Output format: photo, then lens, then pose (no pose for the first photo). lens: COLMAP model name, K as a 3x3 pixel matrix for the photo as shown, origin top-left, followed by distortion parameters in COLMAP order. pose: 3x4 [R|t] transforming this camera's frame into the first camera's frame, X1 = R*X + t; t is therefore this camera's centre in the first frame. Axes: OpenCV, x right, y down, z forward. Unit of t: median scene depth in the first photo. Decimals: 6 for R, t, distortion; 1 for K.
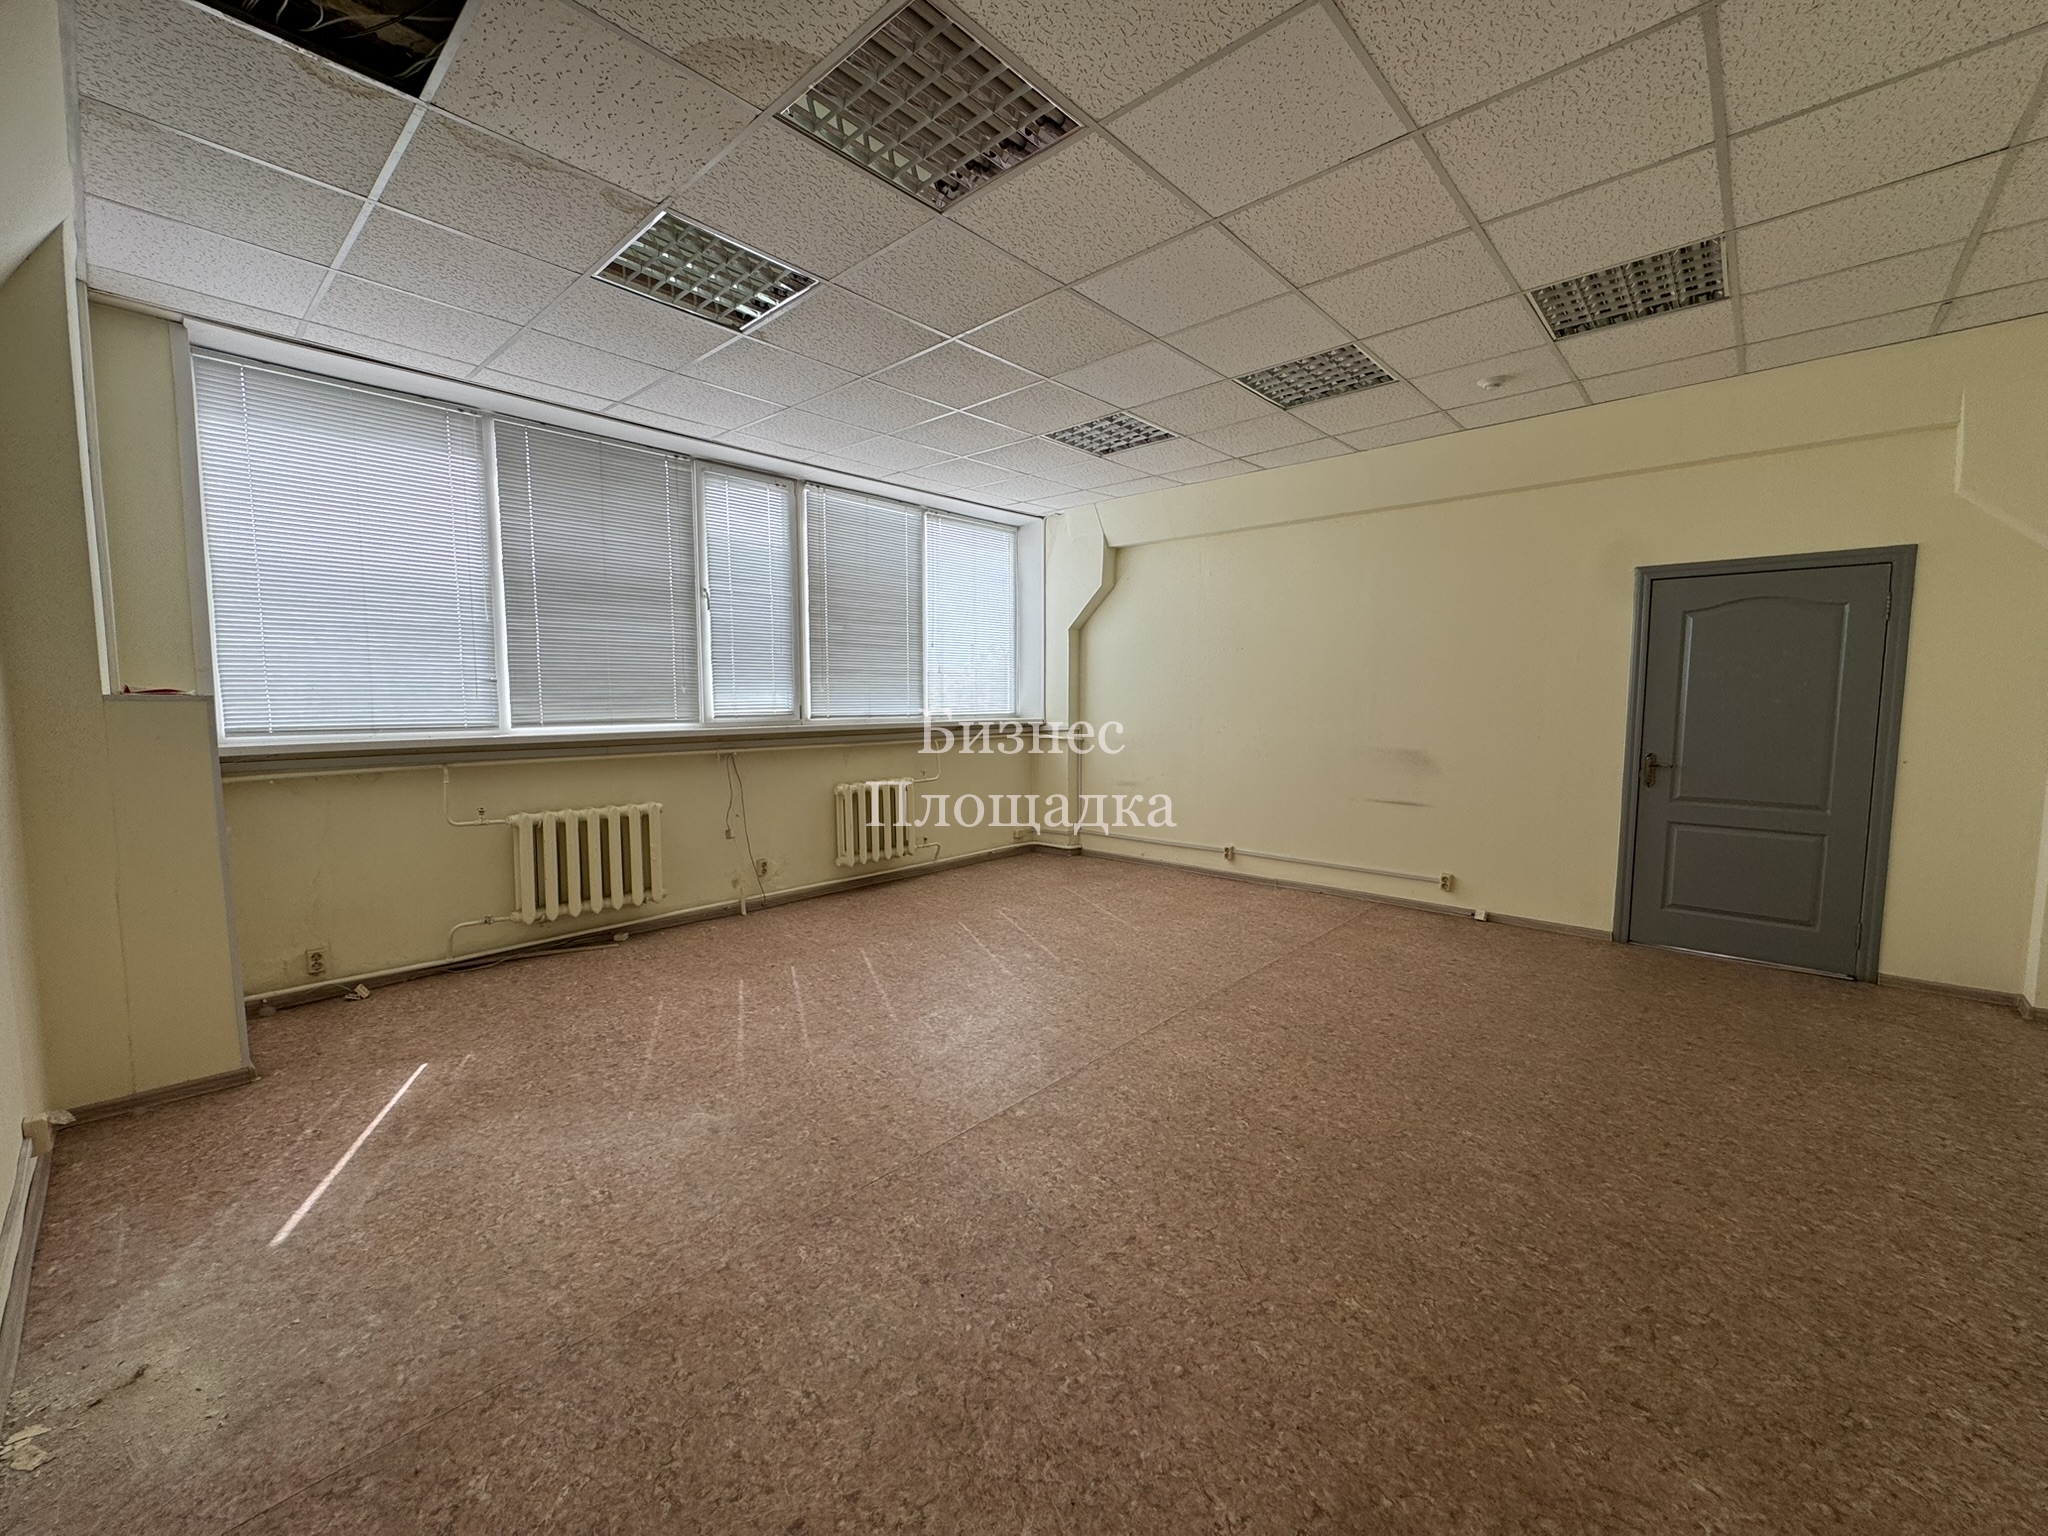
lens RADIAL K [[816.9, 0, 1025.9], [0, 816.9, 764.4], [0, 0, 1]] dist [-0.001913, 0.000363]
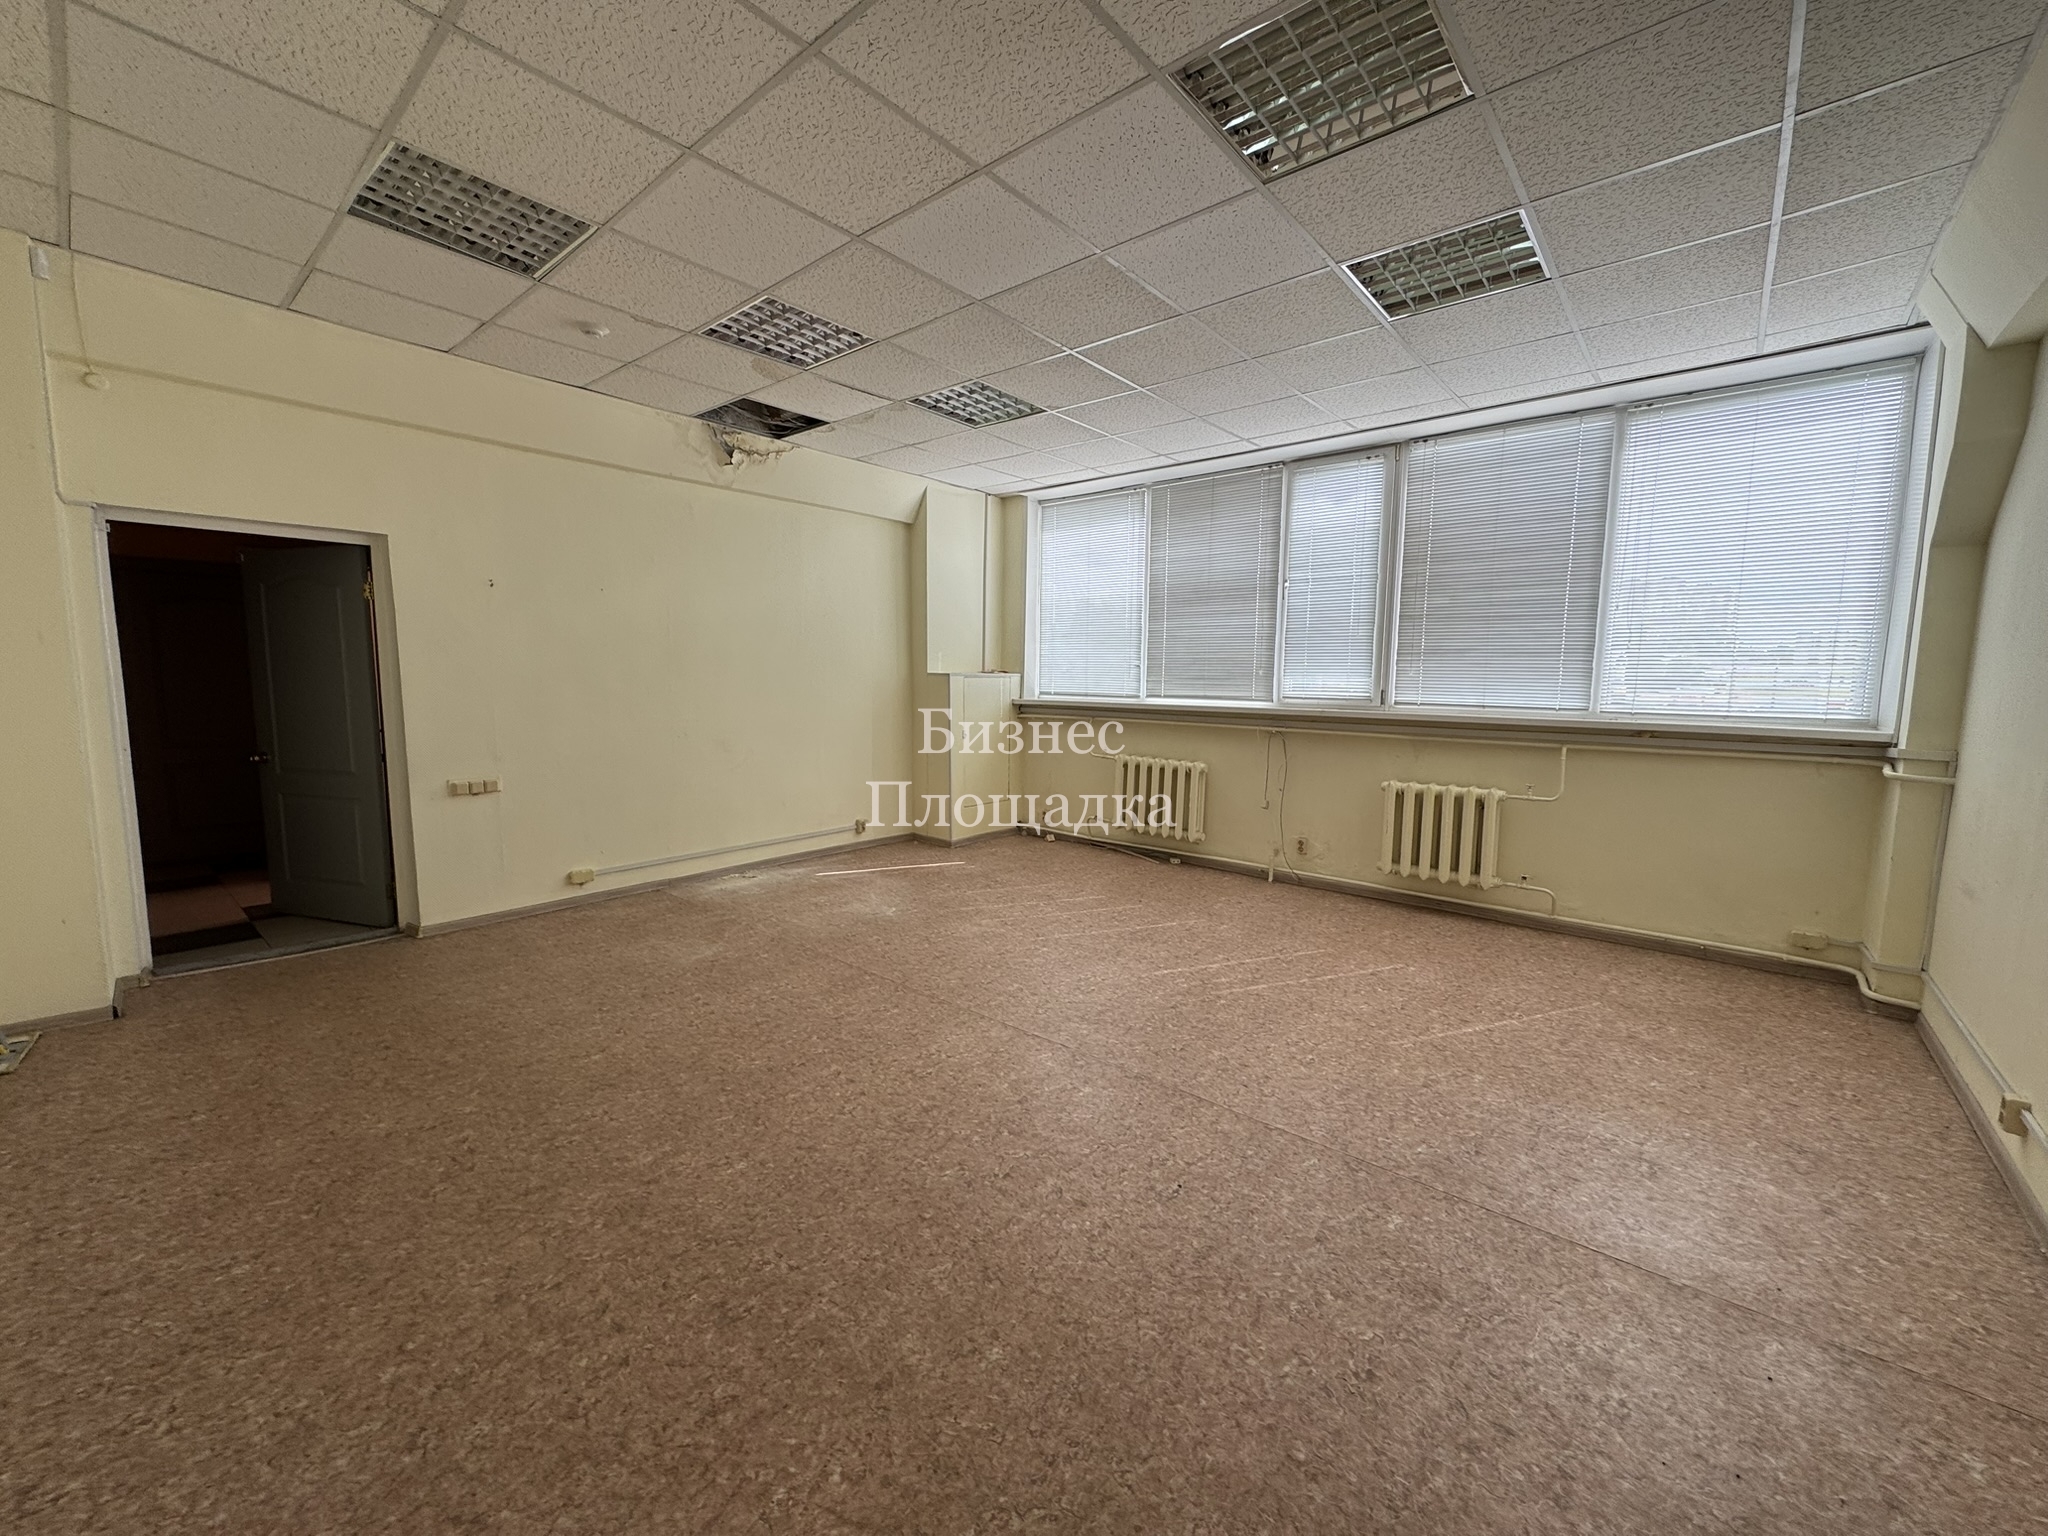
lens RADIAL K [[816.9, 0, 1025.9], [0, 816.9, 764.4], [0, 0, 1]] dist [-0.001913, 0.000363]
pose [[0.023492, 0.110830, -0.993562, 0.809568], [-0.097305, 0.989371, 0.108061, -0.062485], [0.994977, 0.094140, 0.034026, 0.724218]]
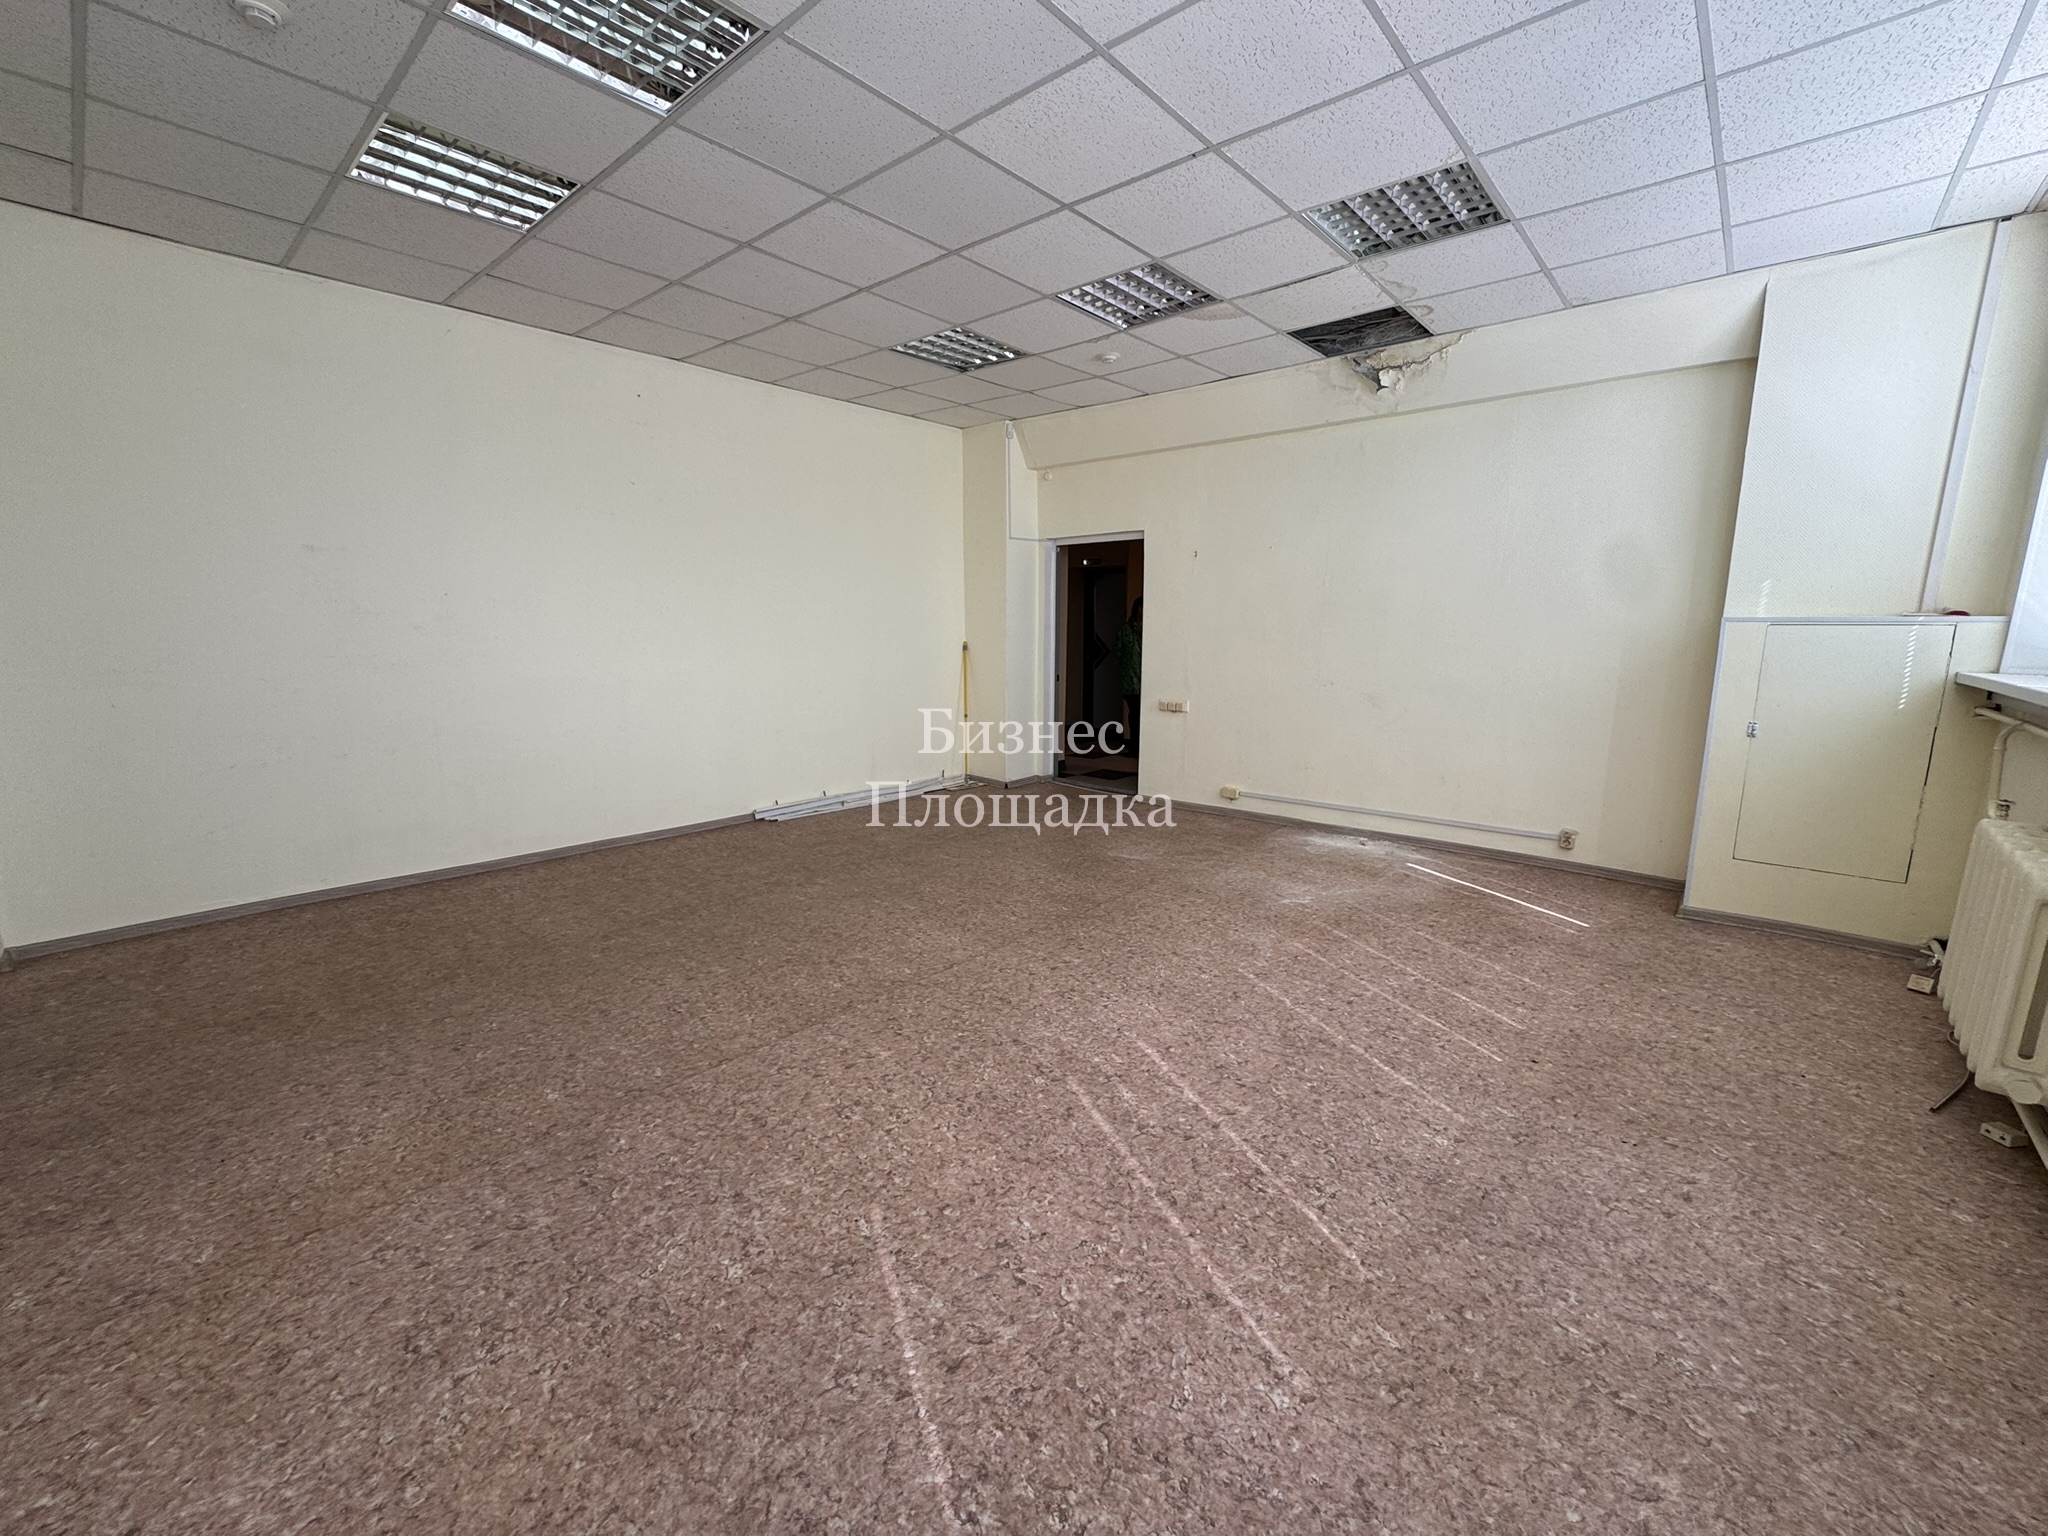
lens RADIAL K [[816.9, 0, 1025.9], [0, 816.9, 764.4], [0, 0, 1]] dist [-0.001913, 0.000363]
pose [[-0.999957, -0.000667, -0.009264, 0.073264], [-0.003004, 0.967052, 0.254561, -0.116017], [0.008789, 0.254578, -0.967012, 1.437827]]
